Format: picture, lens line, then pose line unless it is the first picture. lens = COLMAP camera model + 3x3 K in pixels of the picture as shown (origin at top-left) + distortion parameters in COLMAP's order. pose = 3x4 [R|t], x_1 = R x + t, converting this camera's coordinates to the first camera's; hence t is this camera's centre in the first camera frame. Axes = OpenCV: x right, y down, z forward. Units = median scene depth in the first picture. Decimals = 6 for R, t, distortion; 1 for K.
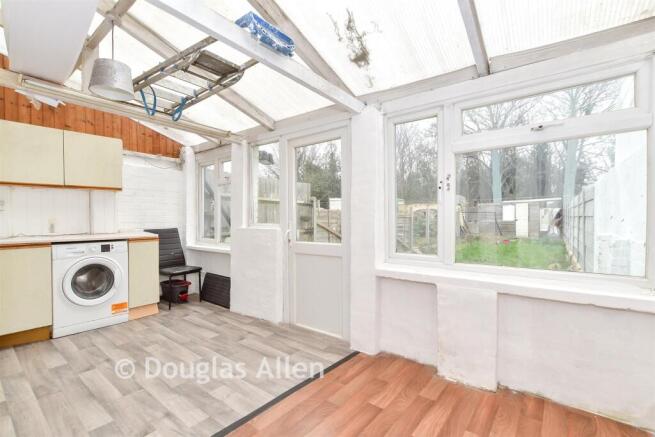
lens RADIAL K [[297.2, 0, 327.5], [0, 297.2, 218.5], [0, 0, 1]] dist [0.000094, -0.000031]
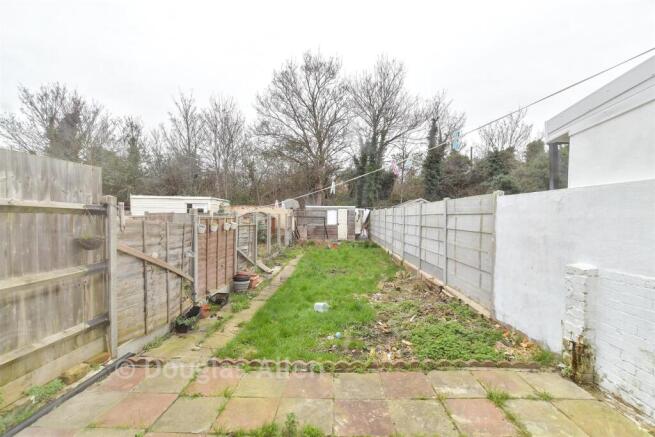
lens RADIAL K [[292.9, 0, 327.5], [0, 292.9, 218.5], [0, 0, 1]] dist [-0.002955, -0.000432]
pose [[0.820850, 0.003990, 0.571130, -0.009647], [-0.003634, 0.999992, -0.001764, -0.012787], [-0.571133, -0.000627, 0.820857, 0.142401]]
